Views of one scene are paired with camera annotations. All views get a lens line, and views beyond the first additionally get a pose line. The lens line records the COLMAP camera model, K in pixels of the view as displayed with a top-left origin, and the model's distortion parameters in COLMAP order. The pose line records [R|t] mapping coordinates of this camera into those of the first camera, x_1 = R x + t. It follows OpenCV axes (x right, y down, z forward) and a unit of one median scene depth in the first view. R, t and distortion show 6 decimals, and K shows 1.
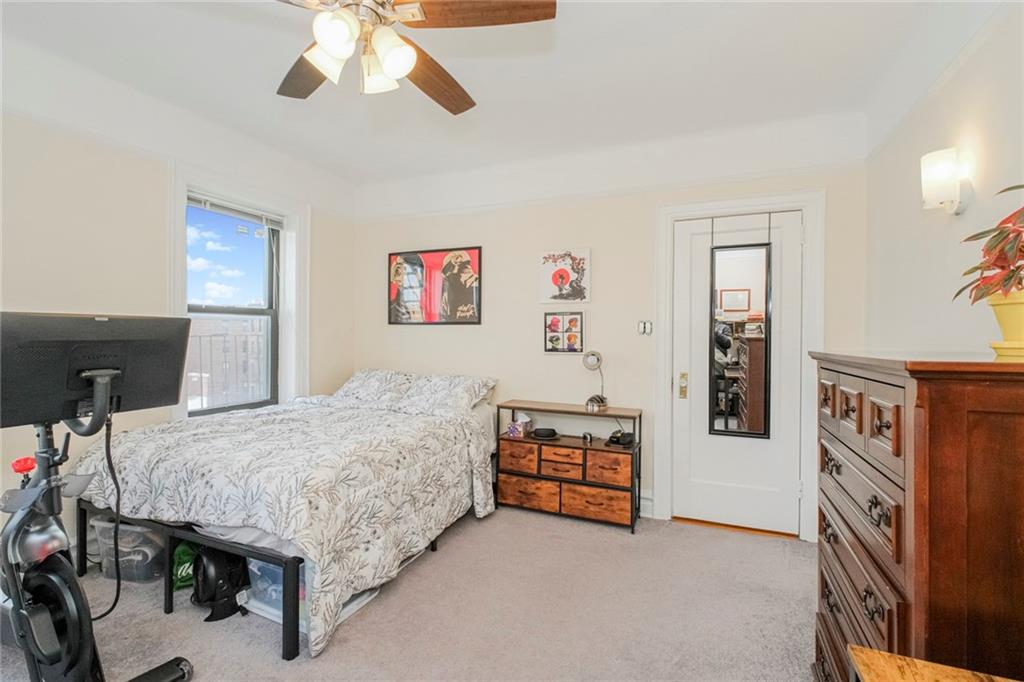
lens RADIAL K [[450.7, 0, 512.0], [0, 450.7, 341.0], [0, 0, 1]] dist [0.002973, 0.000071]
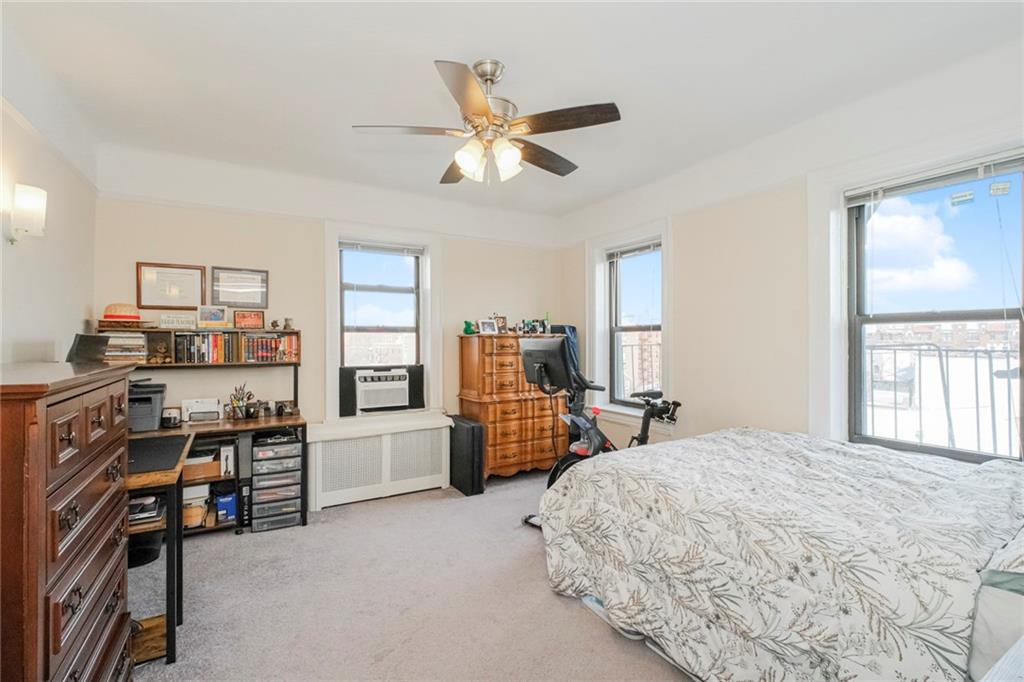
lens RADIAL K [[450.7, 0, 512.0], [0, 450.7, 341.0], [0, 0, 1]] dist [0.002973, 0.000071]
pose [[-0.587827, -0.001385, -0.808985, 0.528502], [-0.010574, 0.999926, 0.005971, -0.034130], [0.808917, 0.012064, -0.587798, 1.233661]]
